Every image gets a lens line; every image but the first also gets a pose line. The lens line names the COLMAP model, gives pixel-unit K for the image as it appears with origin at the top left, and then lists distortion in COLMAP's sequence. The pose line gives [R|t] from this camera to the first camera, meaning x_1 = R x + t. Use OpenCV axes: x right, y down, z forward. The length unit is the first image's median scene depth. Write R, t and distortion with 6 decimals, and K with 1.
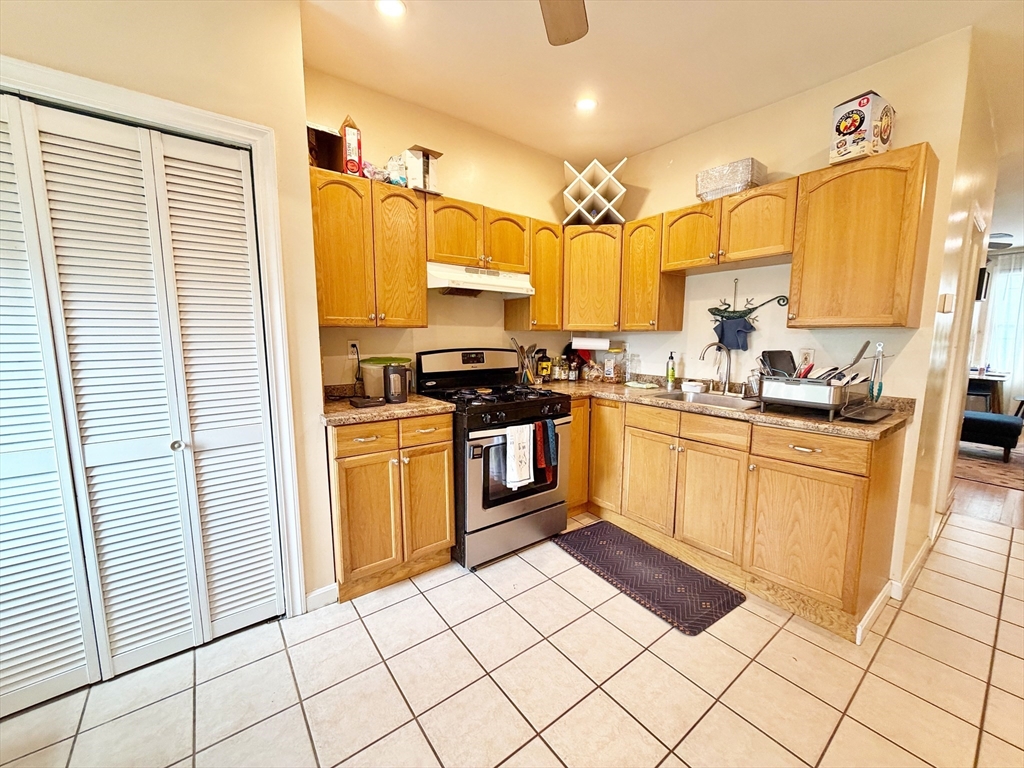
lens RADIAL K [[406.4, 0, 516.5], [0, 406.4, 383.5], [0, 0, 1]] dist [0.000418, -0.000044]
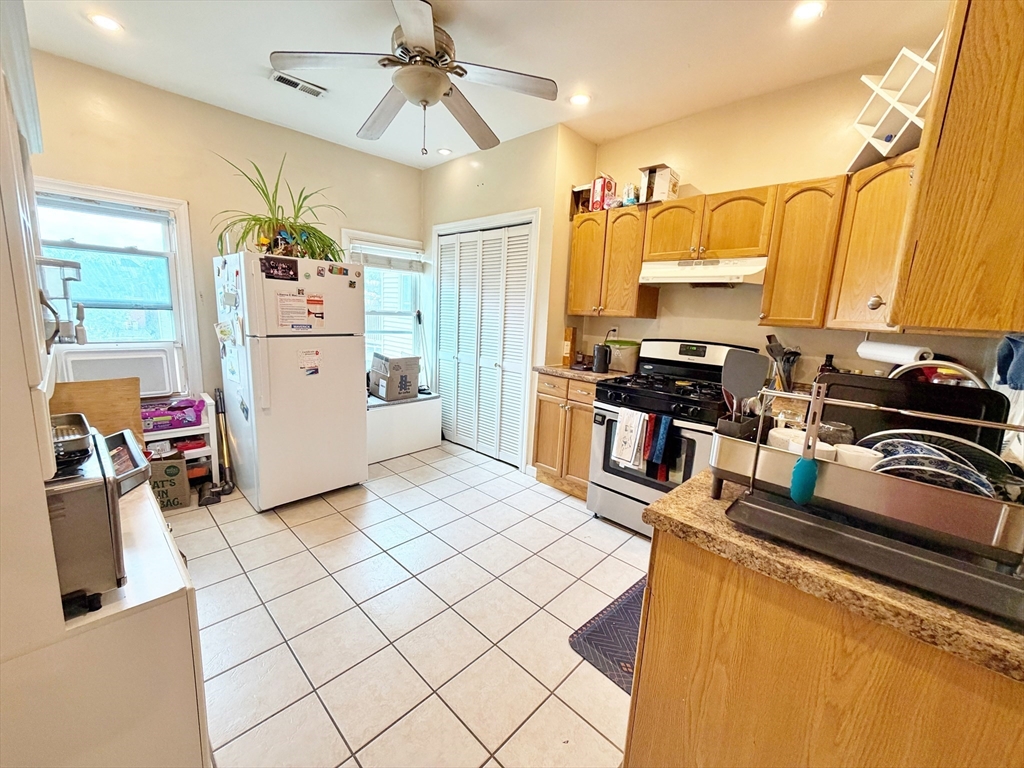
lens RADIAL K [[406.4, 0, 516.5], [0, 406.4, 383.5], [0, 0, 1]] dist [0.000418, -0.000044]
pose [[0.151257, 0.174171, -0.973029, 0.966400], [-0.167361, 0.974656, 0.148446, -0.070796], [0.974224, 0.140394, 0.176573, 0.493262]]
